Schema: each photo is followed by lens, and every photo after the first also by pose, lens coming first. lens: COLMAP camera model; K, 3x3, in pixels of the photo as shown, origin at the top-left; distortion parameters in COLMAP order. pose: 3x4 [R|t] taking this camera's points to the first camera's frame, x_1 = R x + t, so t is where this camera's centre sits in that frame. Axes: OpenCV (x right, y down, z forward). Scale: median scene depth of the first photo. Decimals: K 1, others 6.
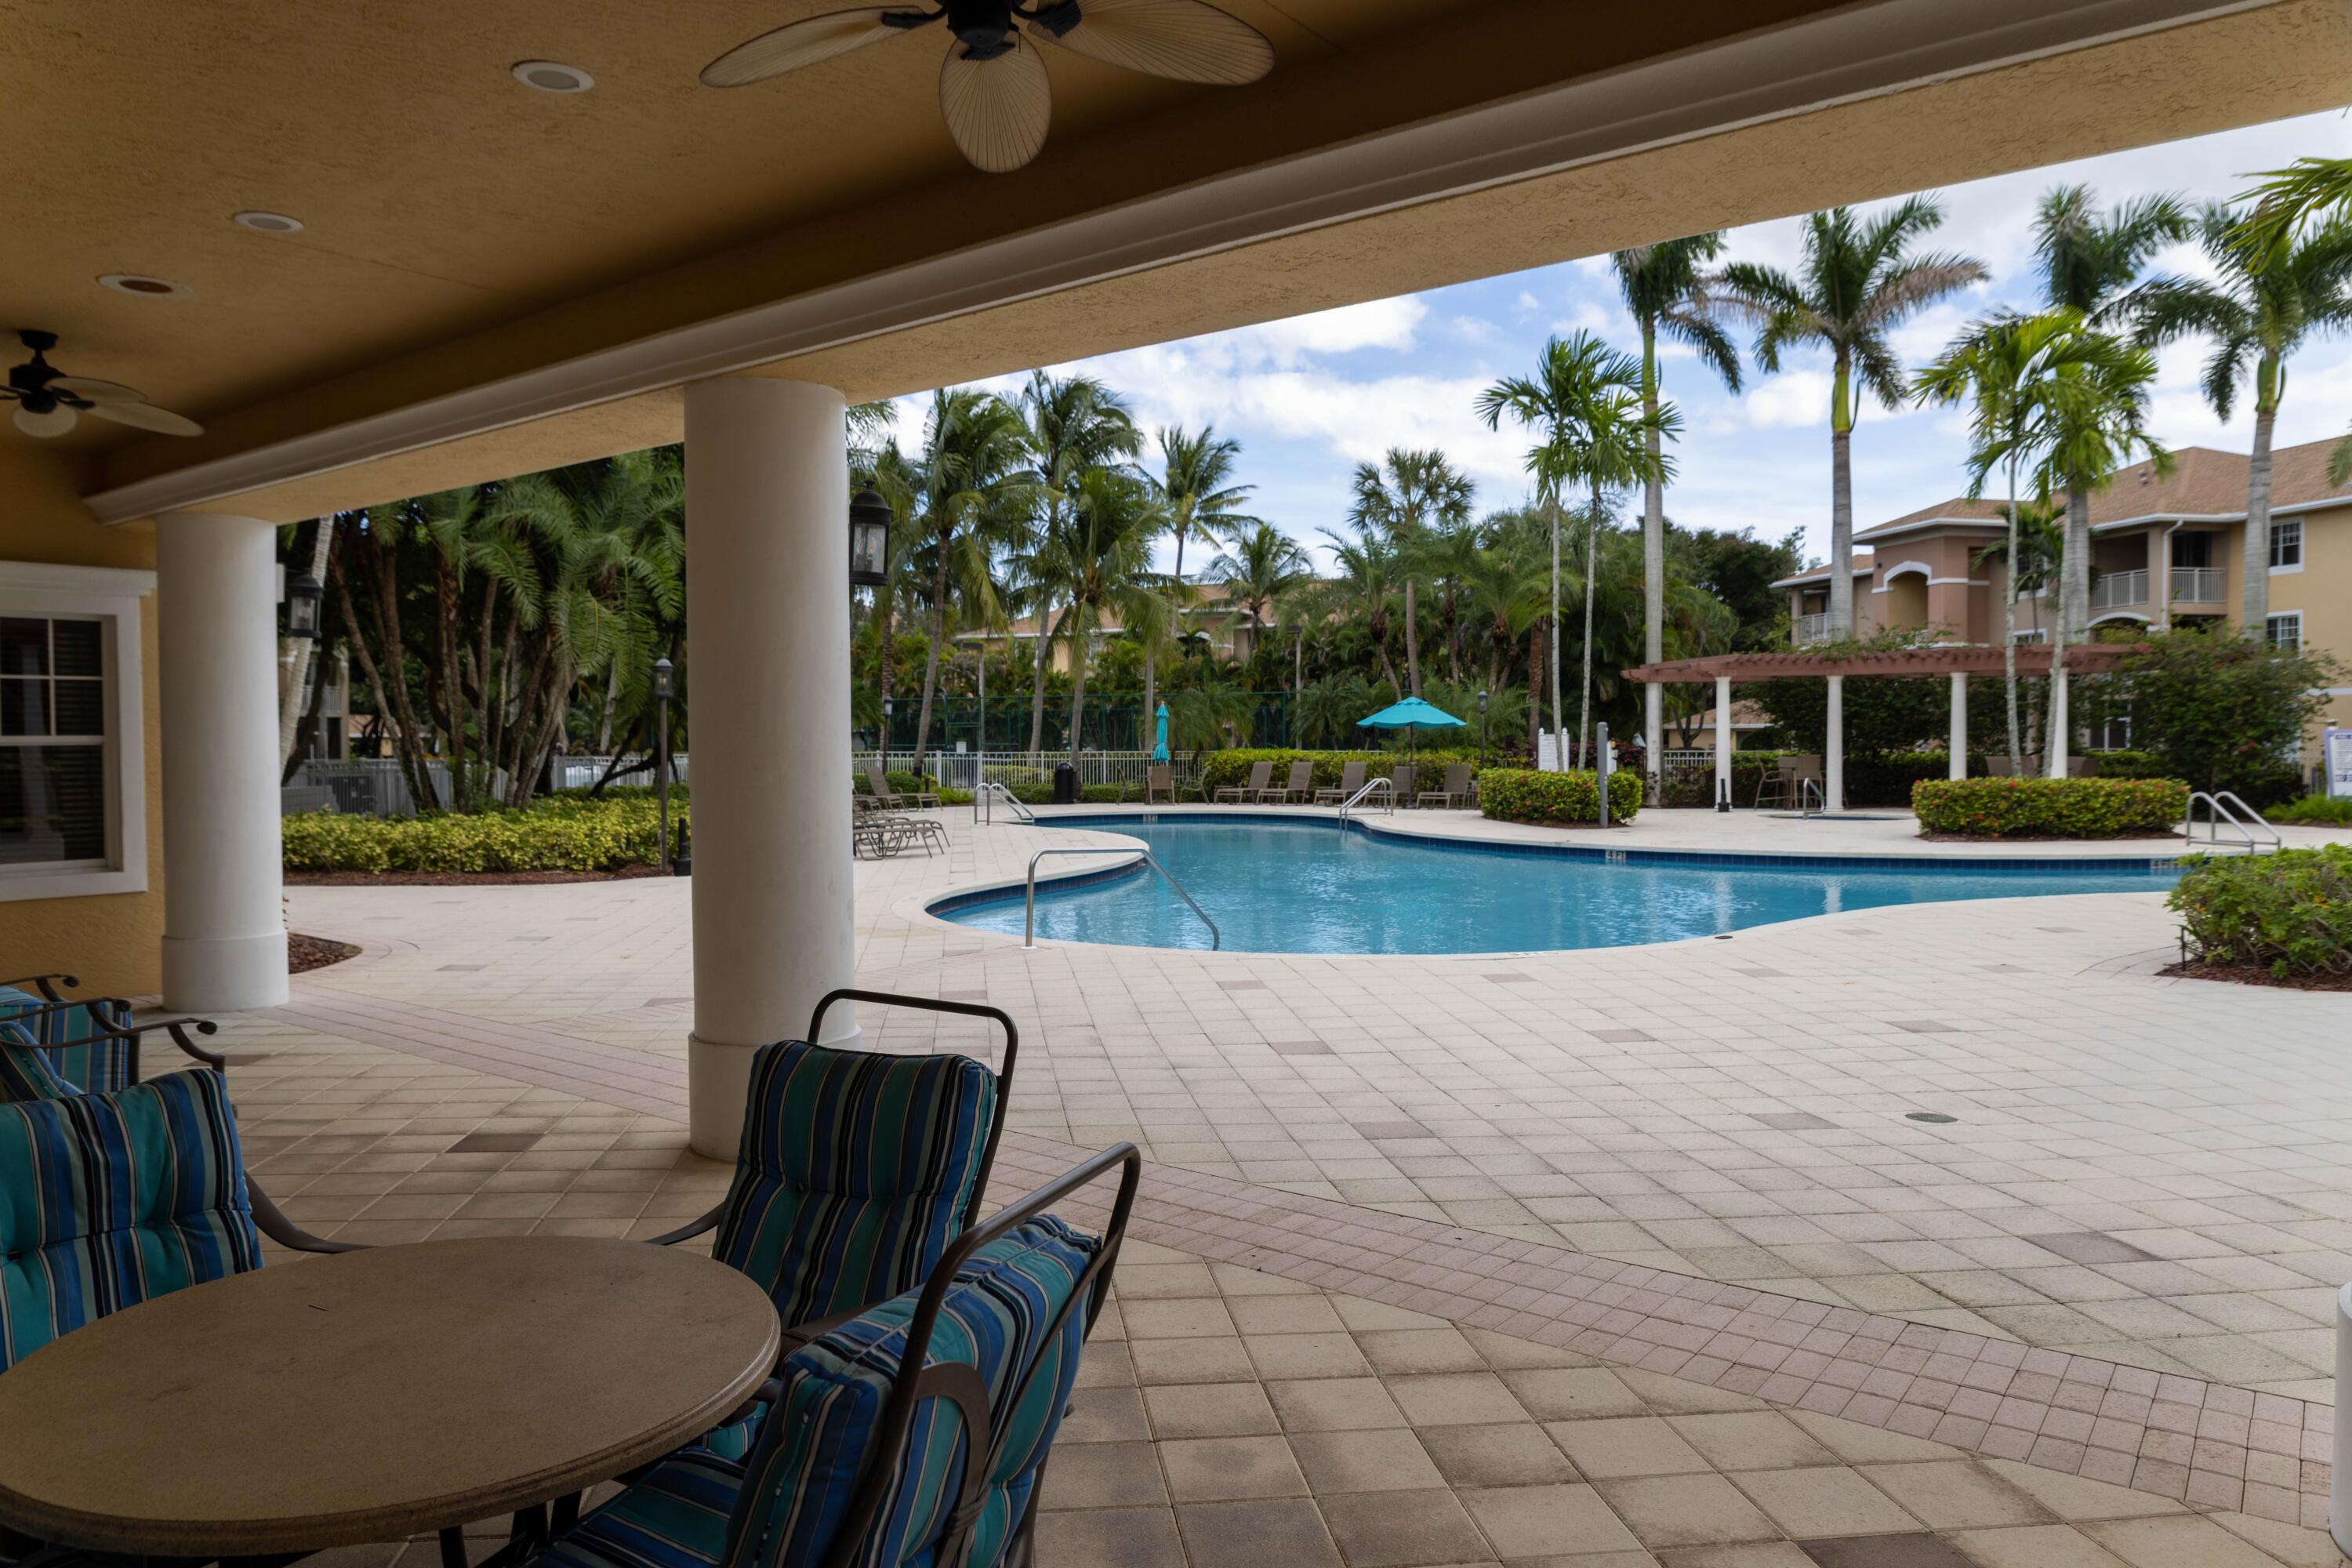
lens RADIAL K [[1580.5, 0, 1176.0], [0, 1580.5, 784.0], [0, 0, 1]] dist [-0.025437, 0.000273]
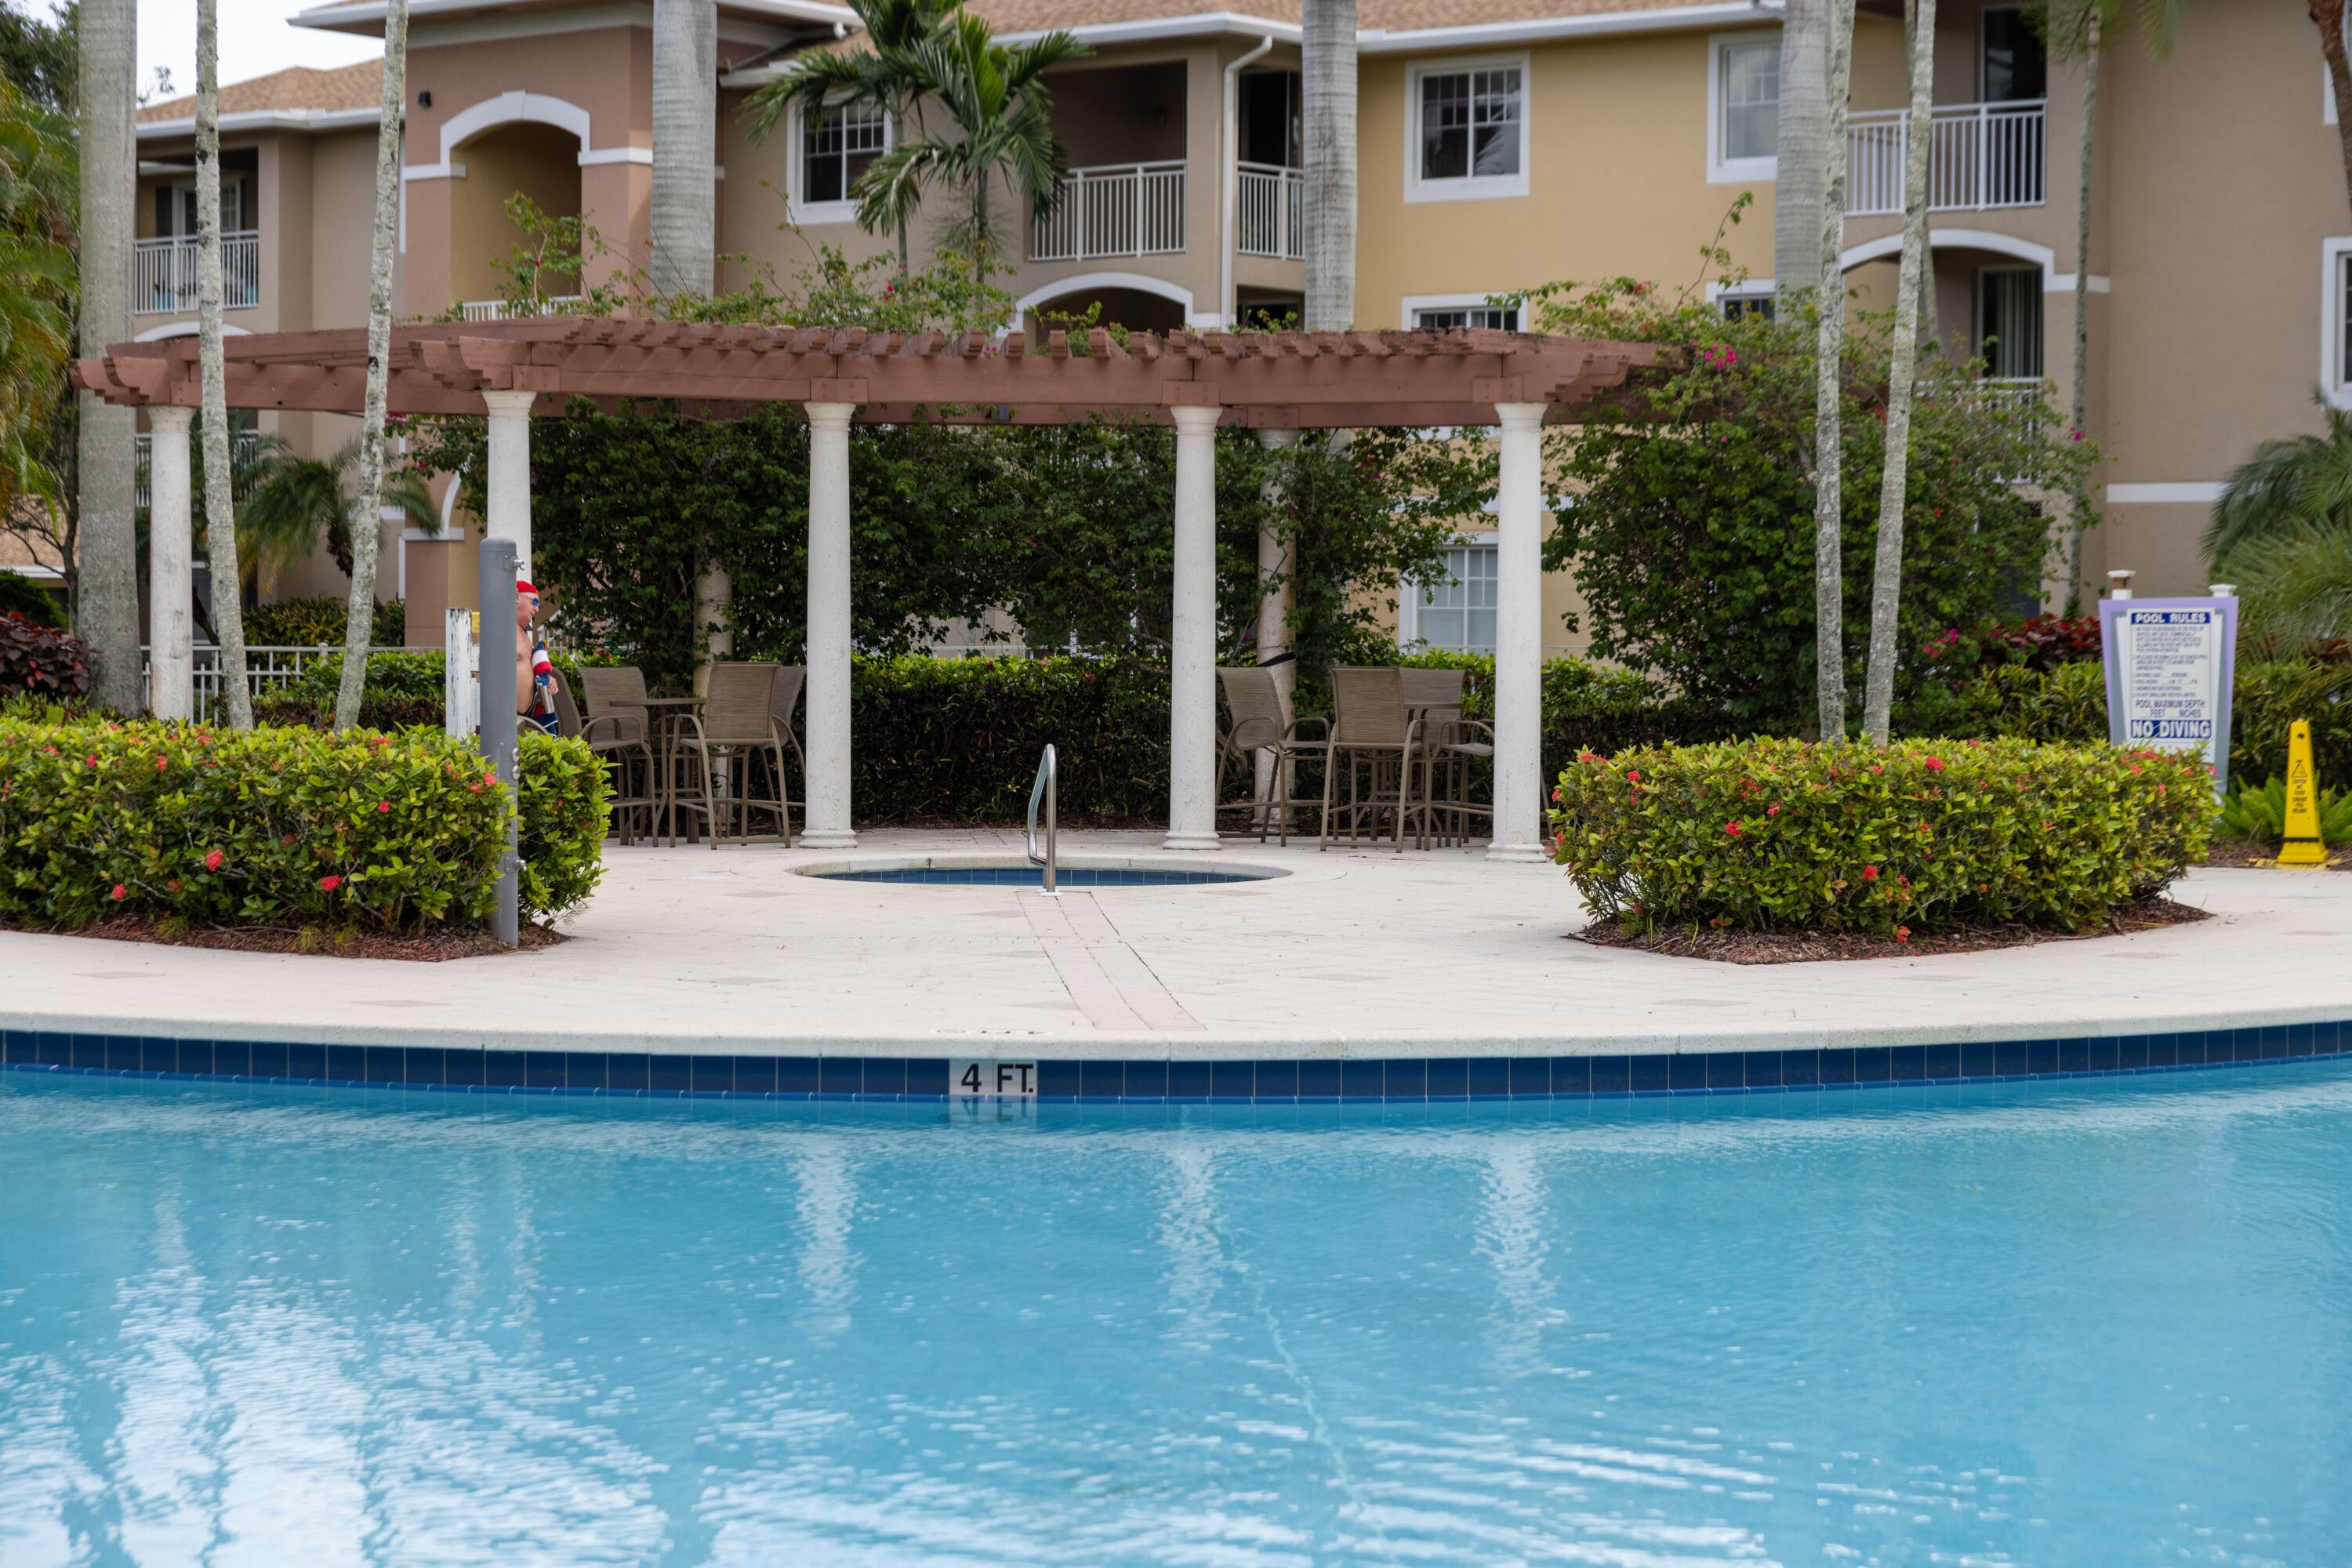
lens RADIAL K [[4344.1, 0, 1176.0], [0, 4344.1, 784.0], [0, 0, 1]] dist [-0.006611, 0.062509]
pose [[0.749709, -0.016180, 0.661570, -0.085318], [0.008133, 0.999851, 0.015237, -0.006517], [-0.661718, -0.006043, 0.749728, 0.292625]]
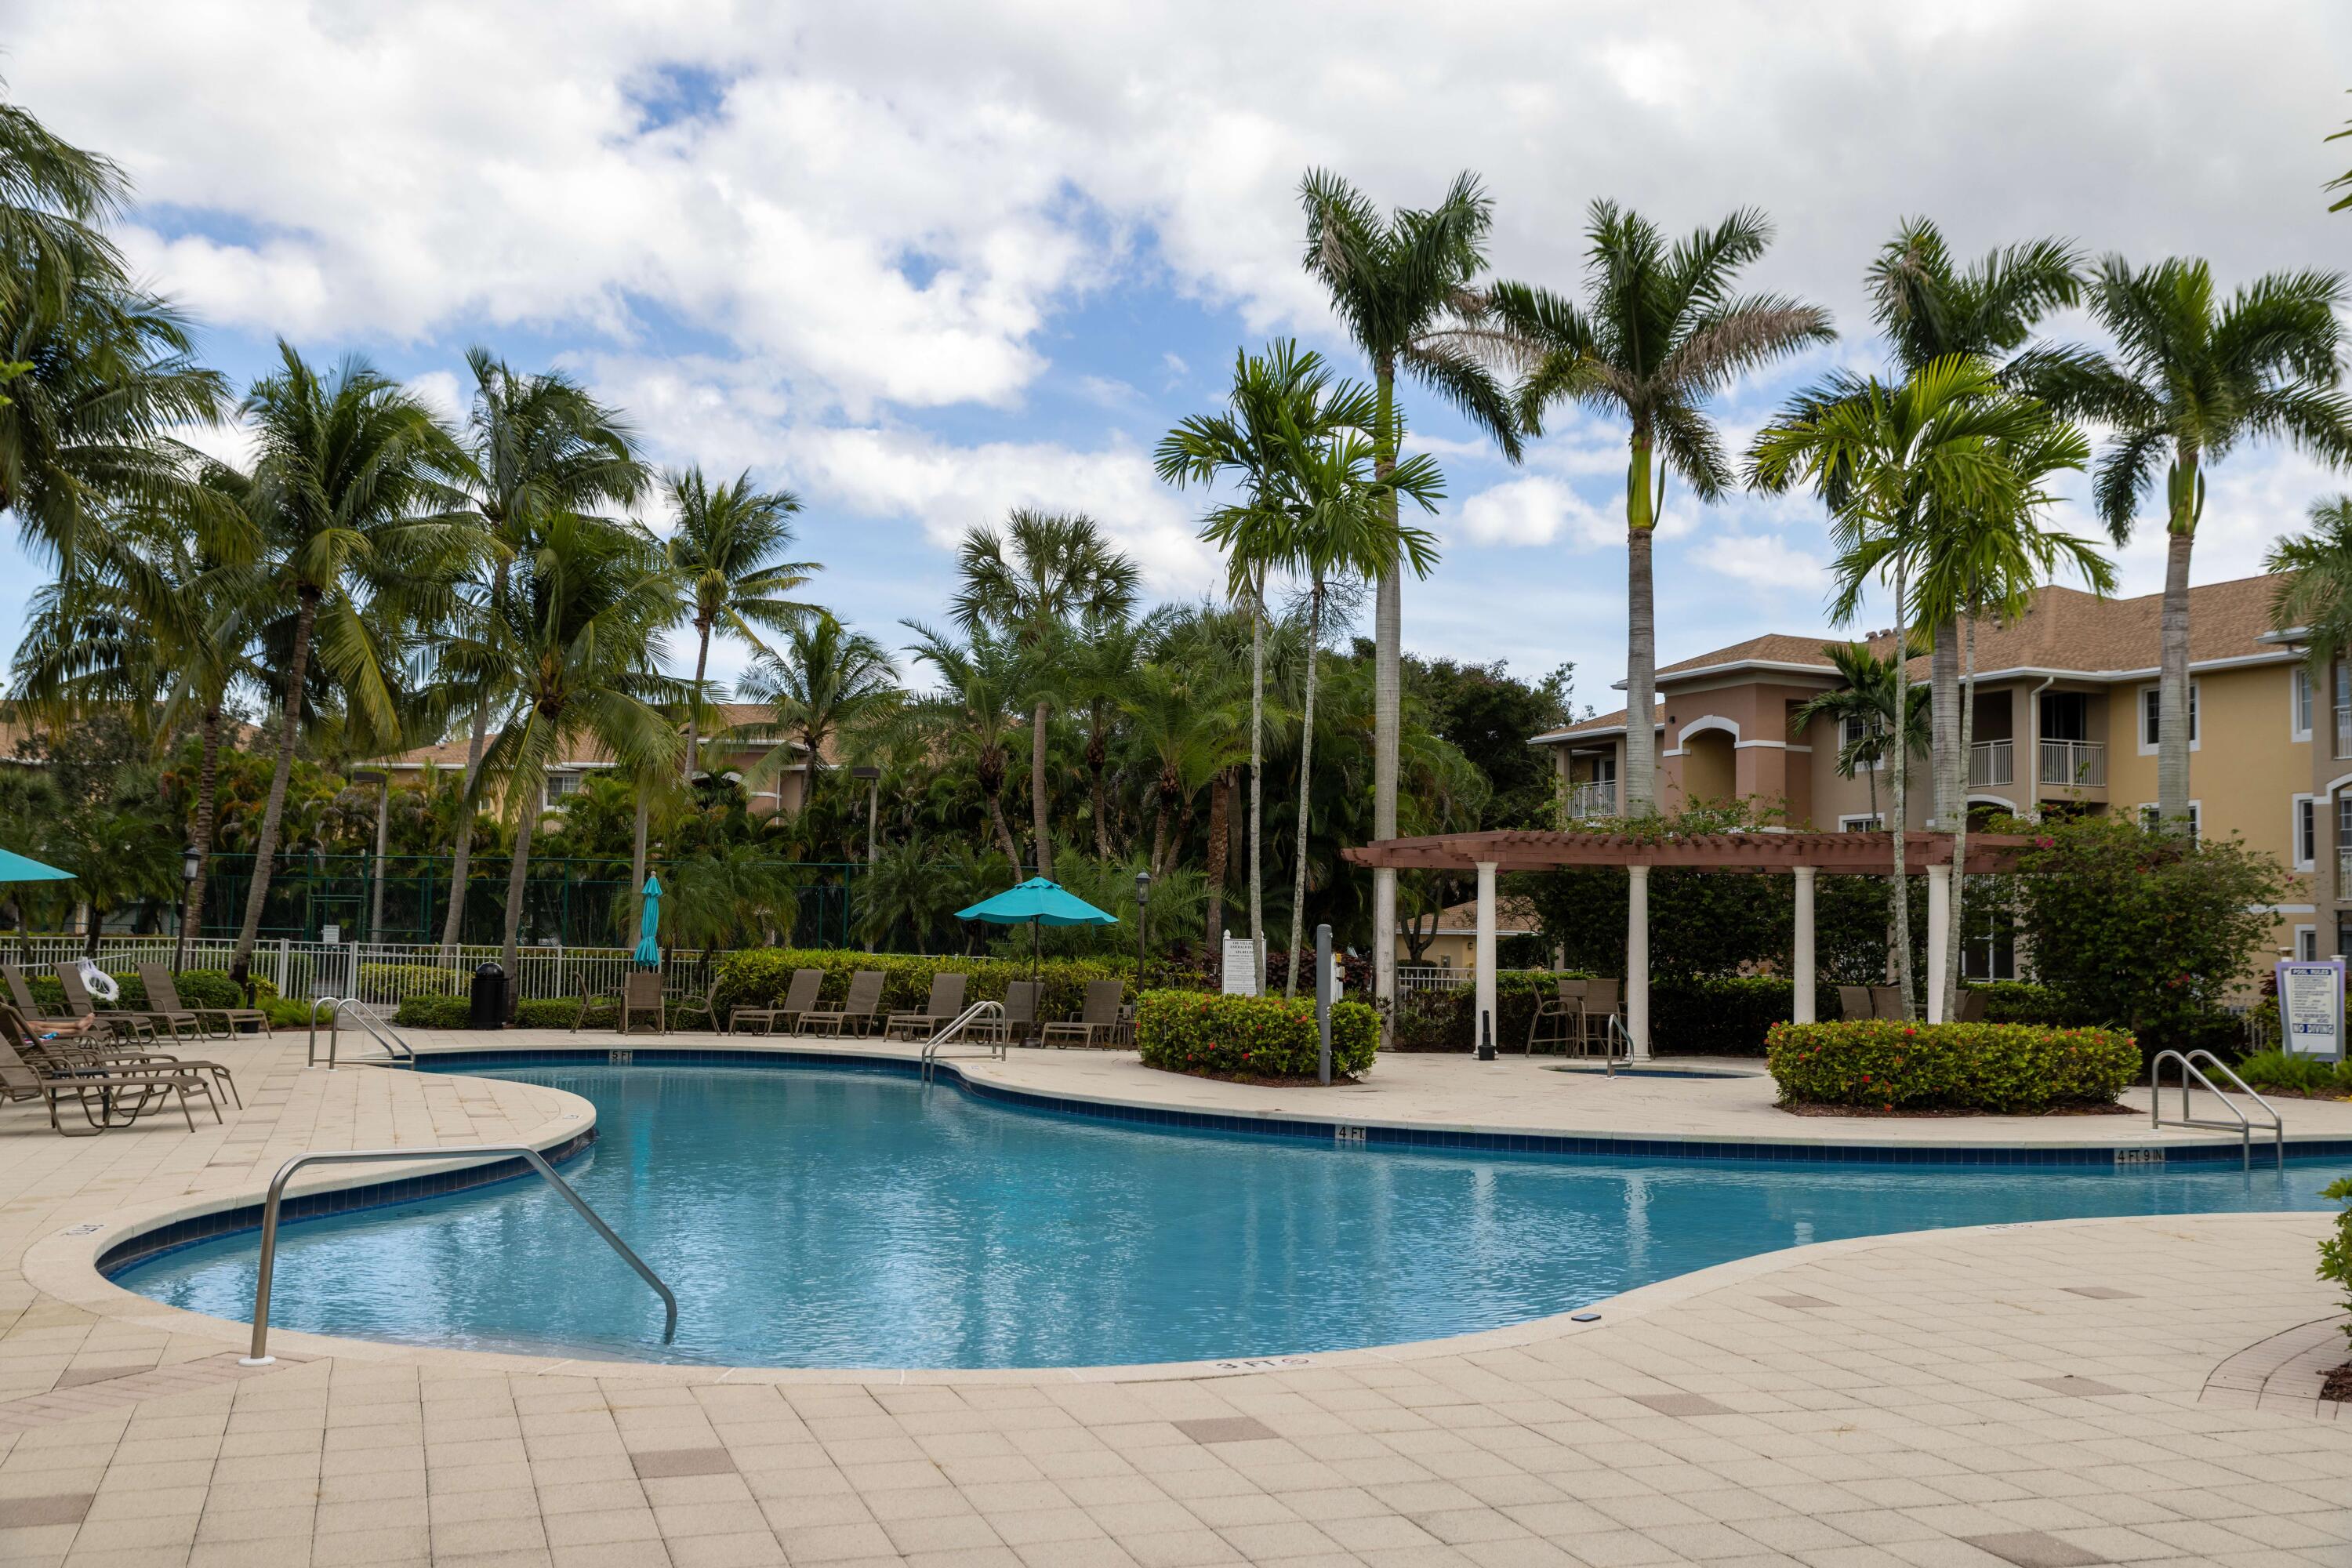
lens RADIAL K [[2171.4, 0, 1176.0], [0, 2171.4, 784.0], [0, 0, 1]] dist [-0.001196, 0.005818]
pose [[0.976836, 0.041652, 0.209899, 0.011892], [-0.021060, 0.994825, -0.099399, -0.004304], [-0.212953, 0.092676, 0.972657, 0.091016]]
